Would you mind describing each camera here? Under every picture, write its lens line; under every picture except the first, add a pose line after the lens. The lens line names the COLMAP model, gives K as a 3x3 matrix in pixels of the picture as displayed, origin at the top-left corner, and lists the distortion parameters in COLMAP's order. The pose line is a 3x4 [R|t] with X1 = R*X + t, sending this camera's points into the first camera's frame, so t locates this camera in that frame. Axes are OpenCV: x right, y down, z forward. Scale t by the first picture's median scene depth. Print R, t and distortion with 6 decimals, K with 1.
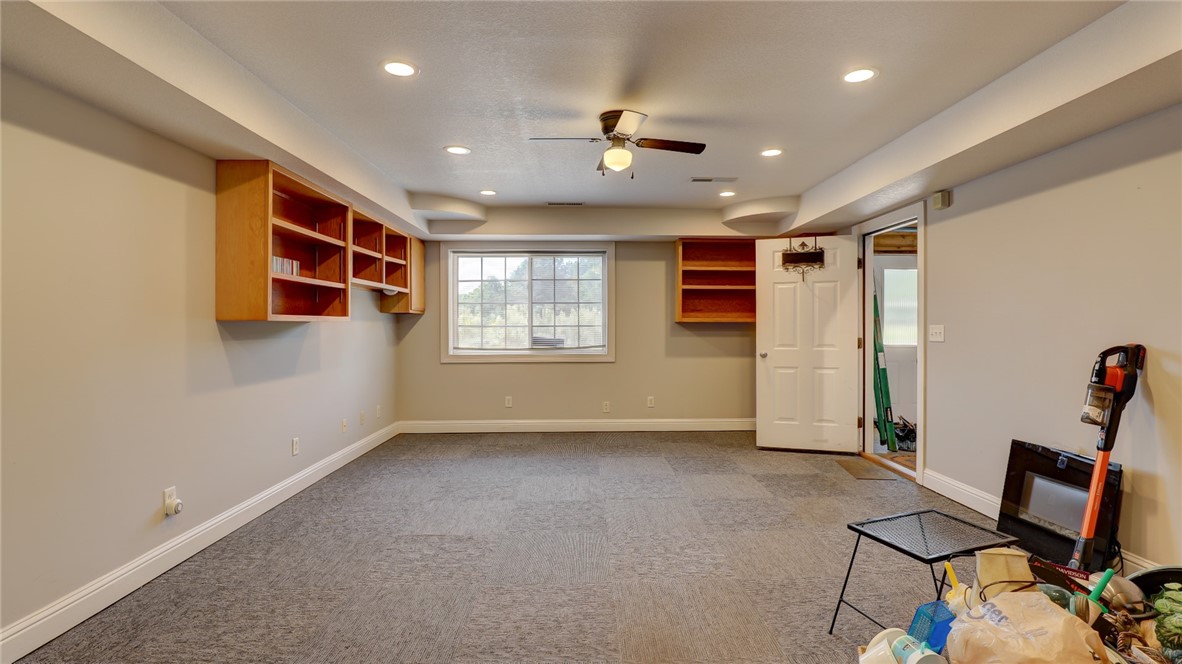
lens RADIAL K [[552.8, 0, 591.0], [0, 552.8, 332.0], [0, 0, 1]] dist [-0.014709, 0.000045]
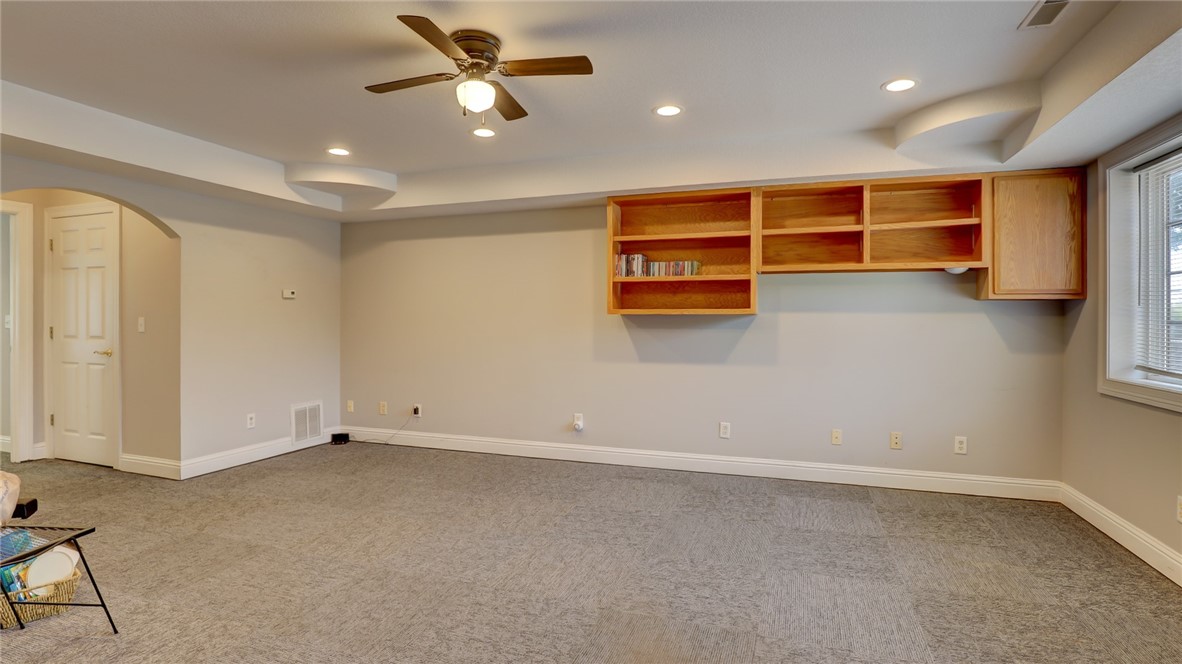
lens RADIAL K [[573.8, 0, 609.8], [0, 573.8, 322.0], [0, 0, 1]] dist [-0.001457, 0.000482]
pose [[-0.352681, 0.008614, -0.935704, 0.841708], [-0.010133, 0.999864, 0.013024, -0.021973], [0.935689, 0.014075, -0.352545, 1.700915]]
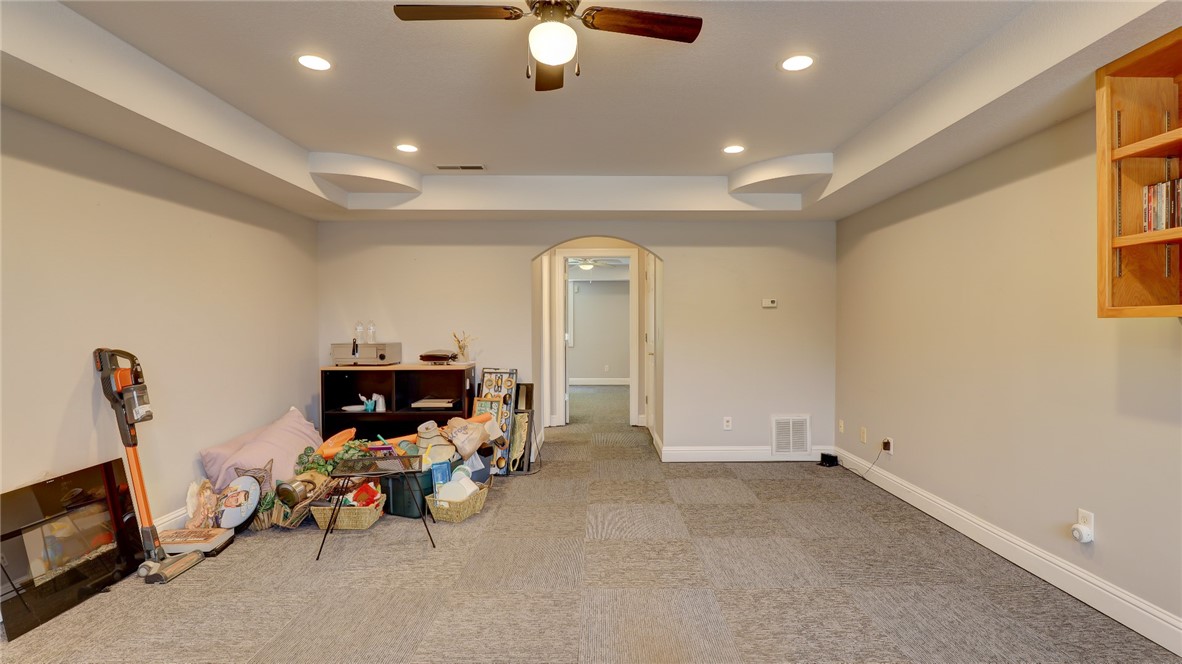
lens RADIAL K [[552.8, 0, 591.0], [0, 552.8, 332.0], [0, 0, 1]] dist [-0.014709, 0.000045]
pose [[-0.999581, 0.006972, 0.028079, -0.007020], [0.007498, 0.999797, 0.018681, -0.021848], [-0.027943, 0.018884, -0.999431, 1.870792]]
